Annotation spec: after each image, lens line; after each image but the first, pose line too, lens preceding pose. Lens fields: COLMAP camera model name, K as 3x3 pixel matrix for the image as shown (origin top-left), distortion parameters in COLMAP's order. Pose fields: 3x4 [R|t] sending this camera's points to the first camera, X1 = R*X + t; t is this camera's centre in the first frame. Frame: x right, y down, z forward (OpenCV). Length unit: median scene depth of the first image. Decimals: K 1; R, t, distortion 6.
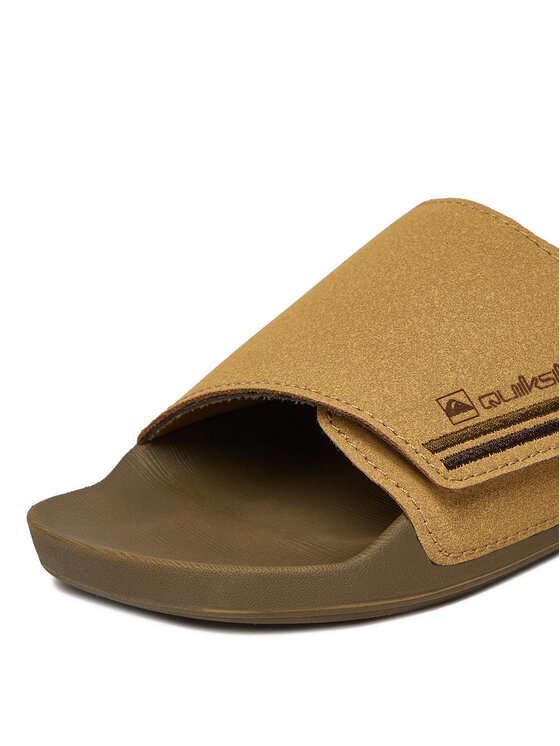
lens RADIAL K [[1668.9, 0, 280.0], [0, 1668.9, 373.0], [0, 0, 1]] dist [-0.030727, -0.064696]
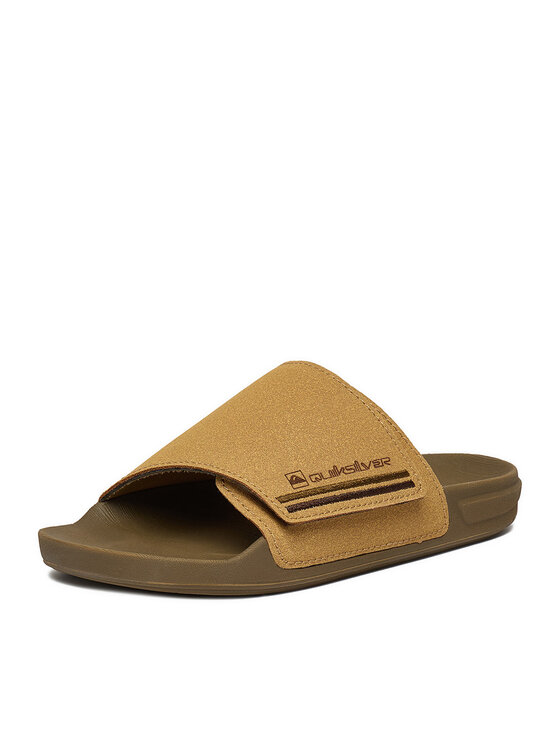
lens RADIAL K [[2922.8, 0, 280.0], [0, 2922.8, 373.0], [0, 0, 1]] dist [0.058254, 0.247210]
pose [[0.995603, 0.059674, 0.072208, -0.138411], [-0.052633, 0.994011, -0.095769, 0.202351], [-0.077490, 0.091547, 0.992781, -2.041724]]
